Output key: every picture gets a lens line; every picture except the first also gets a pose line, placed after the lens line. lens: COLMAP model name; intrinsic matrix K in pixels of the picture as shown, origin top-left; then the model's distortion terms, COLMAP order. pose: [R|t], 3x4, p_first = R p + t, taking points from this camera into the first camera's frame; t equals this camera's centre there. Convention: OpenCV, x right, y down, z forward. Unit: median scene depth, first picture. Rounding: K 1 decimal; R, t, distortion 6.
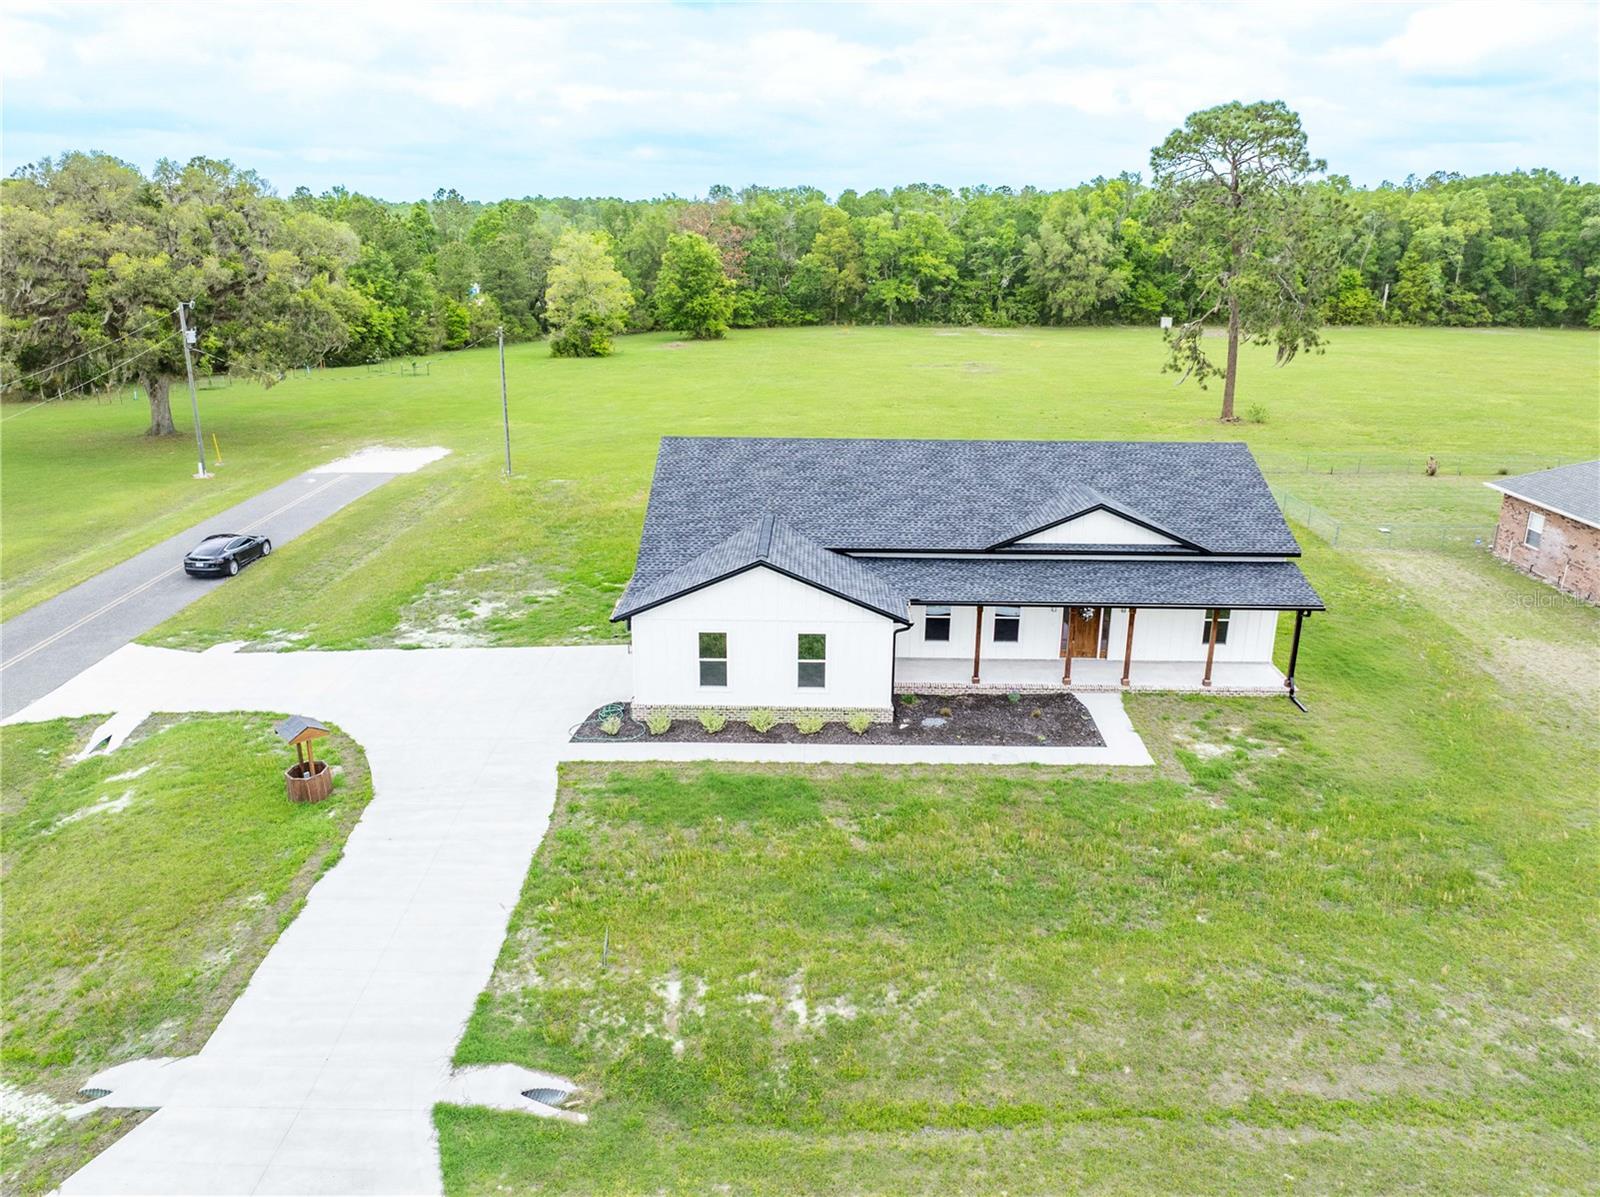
lens RADIAL K [[1133.7, 0, 797.6], [0, 1133.7, 596.2], [0, 0, 1]] dist [-0.047809, 0.016258]
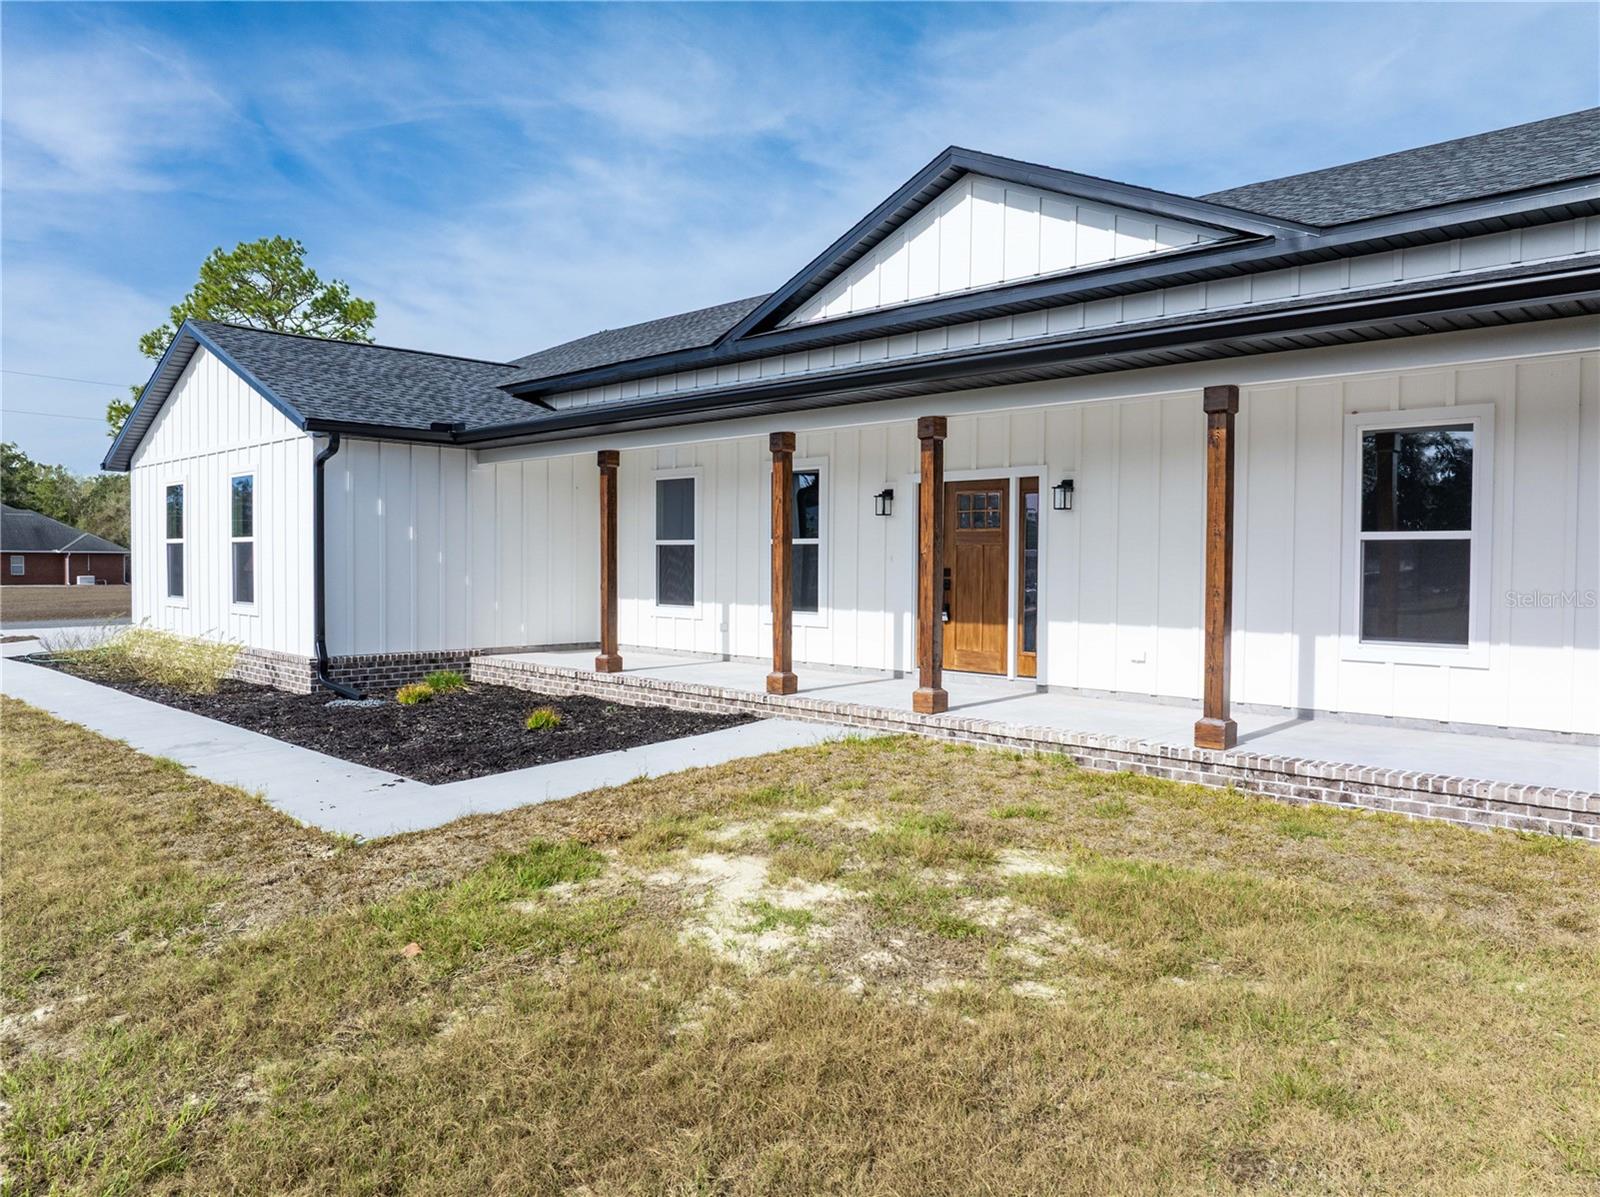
lens RADIAL K [[1136.8, 0, 801.7], [0, 1136.8, 603.8], [0, 0, 1]] dist [-0.033609, -0.000391]
pose [[0.726001, 0.025349, -0.687227, 0.453996], [-0.214912, 0.957632, -0.191714, 0.111996], [0.653250, 0.286878, 0.700689, 0.771858]]
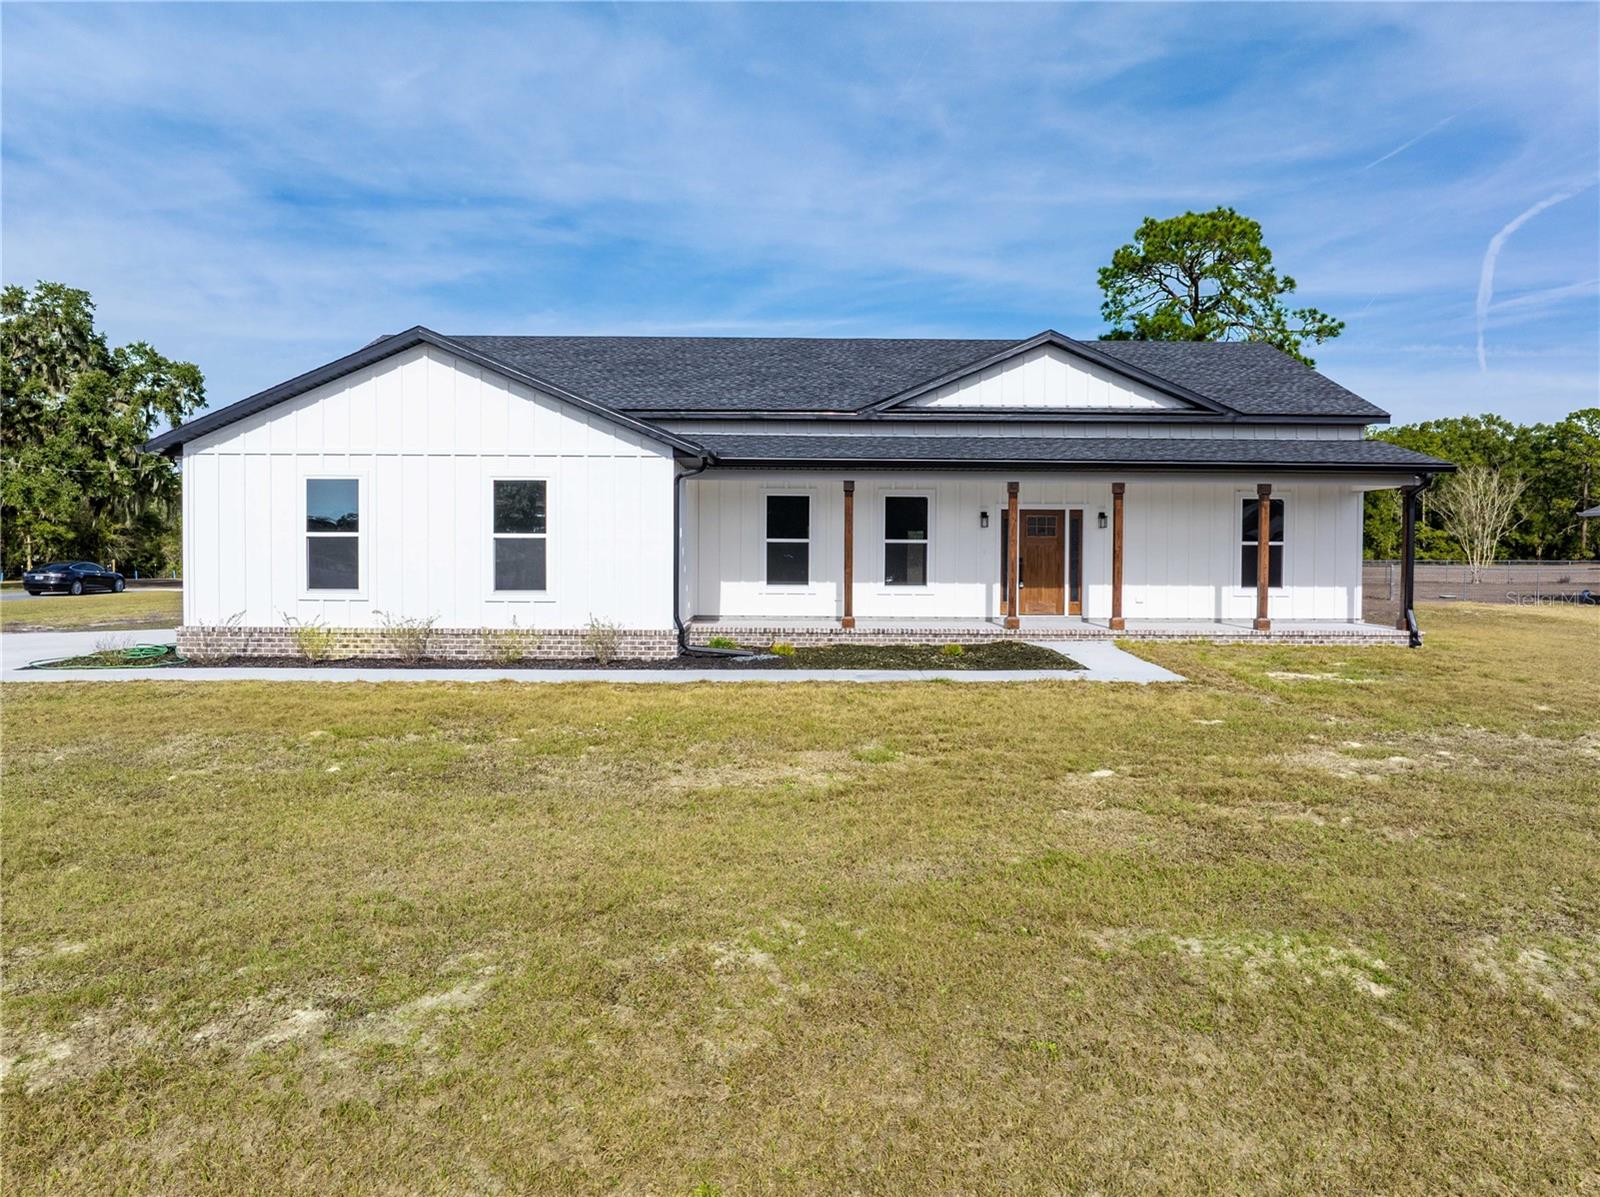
lens RADIAL K [[1136.8, 0, 801.7], [0, 1136.8, 603.8], [0, 0, 1]] dist [-0.033609, -0.000391]
pose [[0.999617, -0.001857, 0.027615, 0.119016], [0.009119, 0.964137, -0.265248, 0.211128], [-0.026132, 0.265398, 0.963785, 0.459450]]
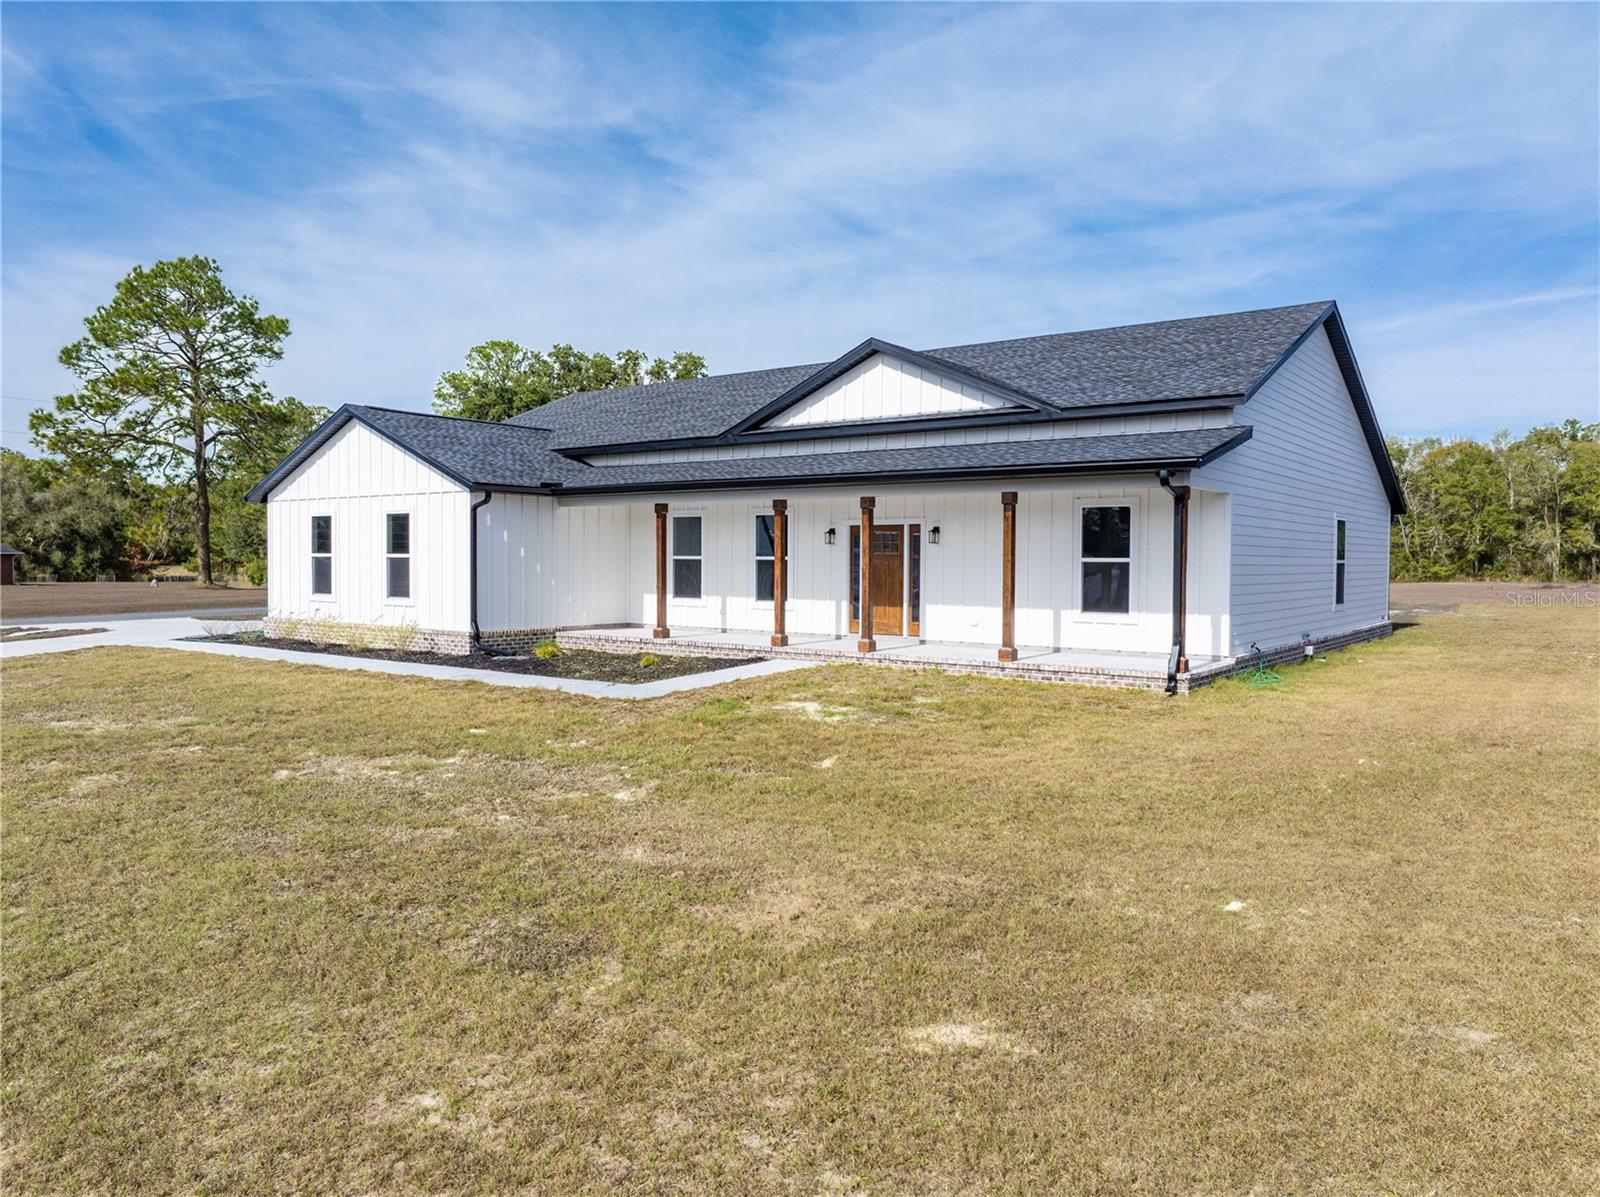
lens RADIAL K [[1133.2, 0, 798.2], [0, 1133.2, 595.7], [0, 0, 1]] dist [-0.039811, 0.000268]
pose [[0.808098, 0.018318, -0.588764, 0.568534], [-0.182417, 0.958163, -0.220563, 0.173619], [0.560092, 0.285637, 0.777631, 0.562215]]
